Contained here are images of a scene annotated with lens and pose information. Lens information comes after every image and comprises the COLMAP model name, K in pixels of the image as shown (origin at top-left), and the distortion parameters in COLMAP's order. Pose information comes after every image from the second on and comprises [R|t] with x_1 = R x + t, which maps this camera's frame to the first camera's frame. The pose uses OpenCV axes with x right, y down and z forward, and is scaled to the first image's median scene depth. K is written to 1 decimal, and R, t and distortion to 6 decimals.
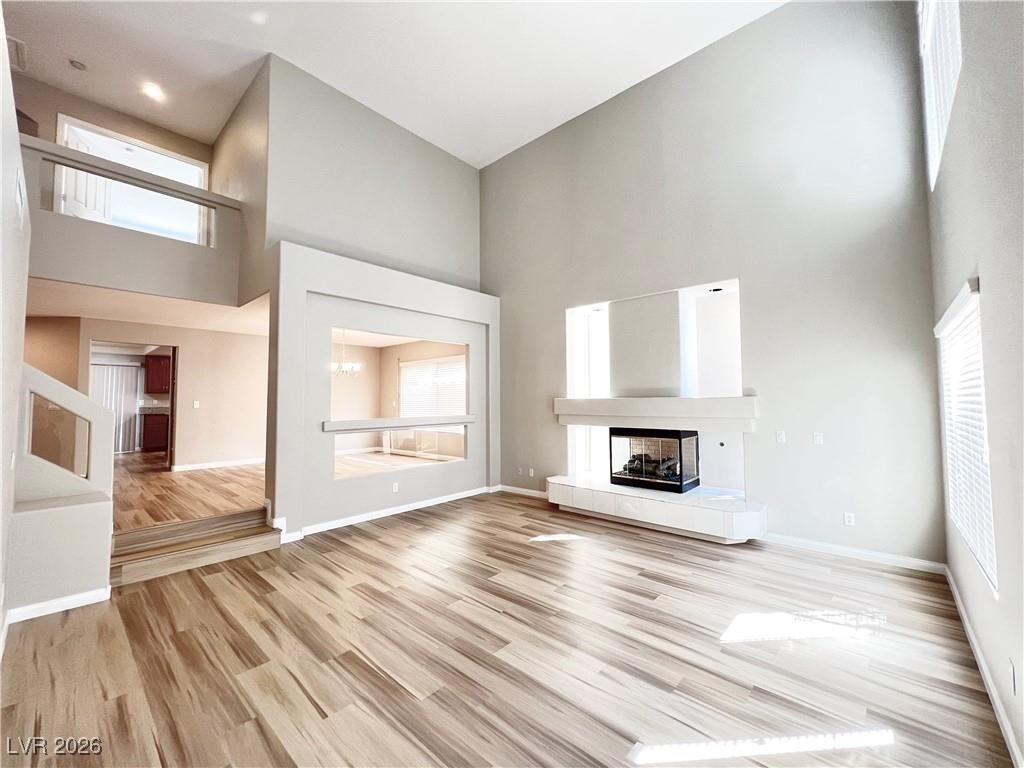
lens RADIAL K [[410.5, 0, 510.0], [0, 410.5, 381.8], [0, 0, 1]] dist [-0.003103, 0.000039]
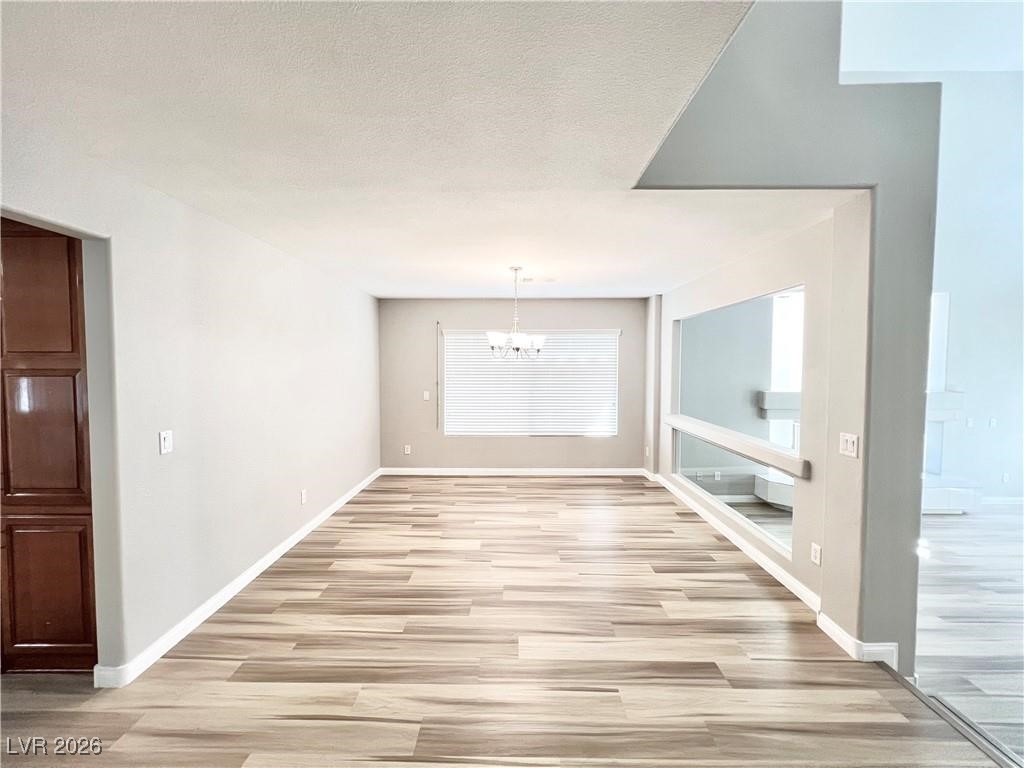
lens RADIAL K [[410.5, 0, 510.0], [0, 410.5, 381.8], [0, 0, 1]] dist [-0.003103, 0.000039]
pose [[0.752232, -0.017299, 0.658671, -0.982225], [-0.037564, 0.996904, 0.069082, -0.023746], [-0.657827, -0.076708, 0.749253, 0.767058]]
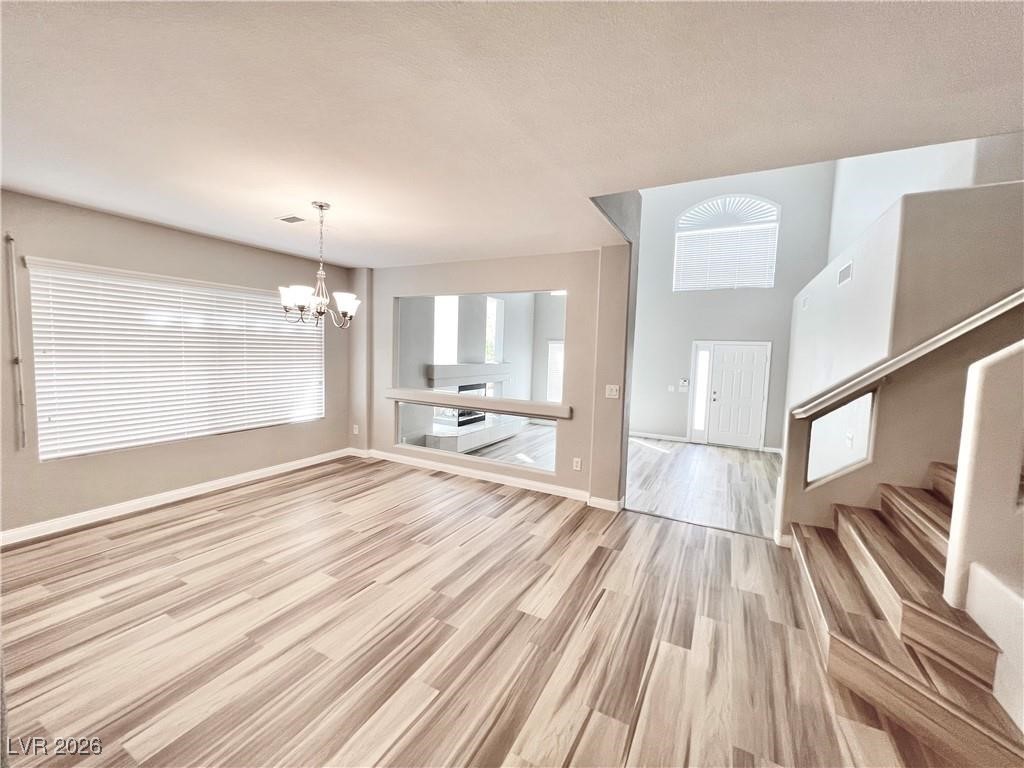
lens RADIAL K [[410.5, 0, 510.0], [0, 410.5, 381.8], [0, 0, 1]] dist [-0.003103, 0.000039]
pose [[-0.240817, -0.072977, 0.967823, -1.092472], [-0.072380, 0.995743, 0.057073, 0.009533], [-0.967868, -0.056307, -0.245074, 1.181533]]
